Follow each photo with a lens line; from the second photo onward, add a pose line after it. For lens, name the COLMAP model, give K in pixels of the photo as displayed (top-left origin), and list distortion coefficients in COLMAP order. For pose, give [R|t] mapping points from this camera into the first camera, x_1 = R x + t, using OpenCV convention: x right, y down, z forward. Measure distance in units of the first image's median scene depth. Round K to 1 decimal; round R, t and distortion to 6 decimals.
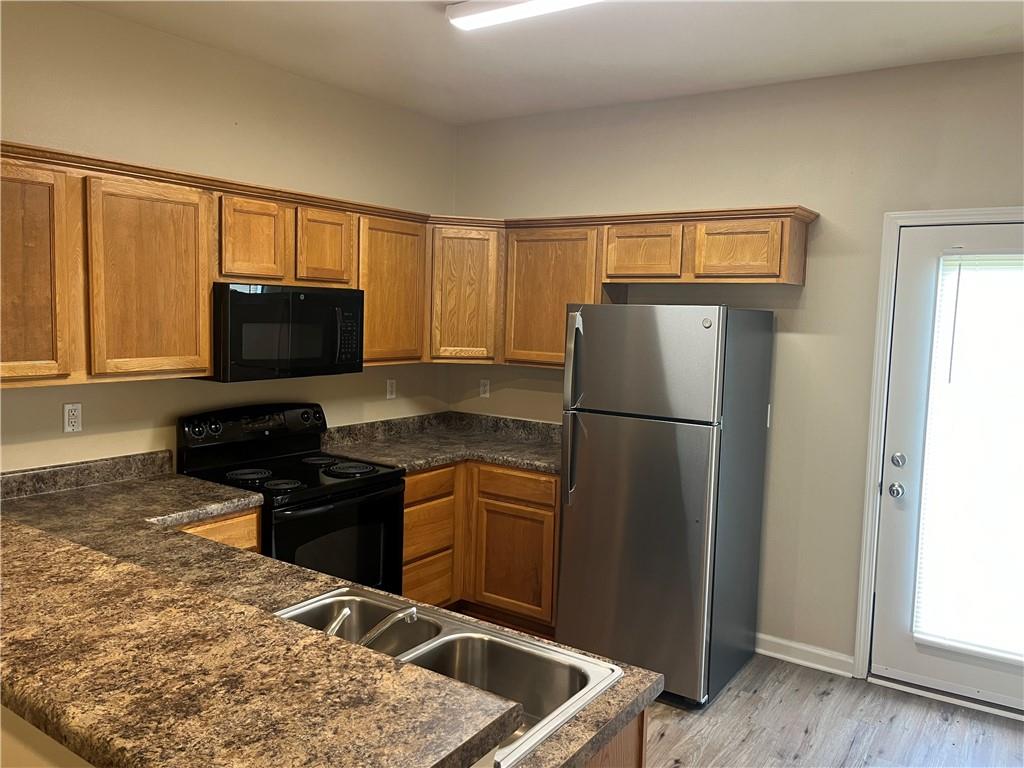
lens RADIAL K [[781.7, 0, 505.0], [0, 781.7, 375.6], [0, 0, 1]] dist [0.047597, -0.069323]
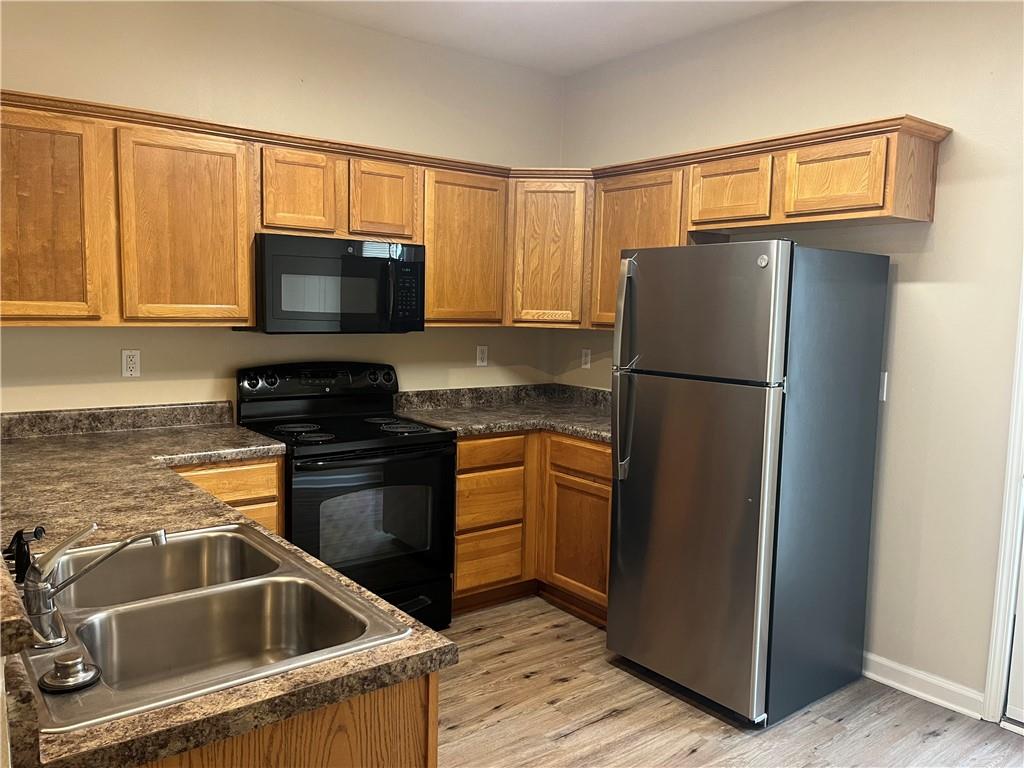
lens RADIAL K [[781.7, 0, 509.1], [0, 781.7, 378.9], [0, 0, 1]] dist [0.047597, -0.069323]
pose [[0.955941, 0.021820, -0.292748, 0.215340], [-0.020603, 0.999762, 0.007240, 0.048439], [0.292836, -0.000890, 0.956162, 0.117313]]
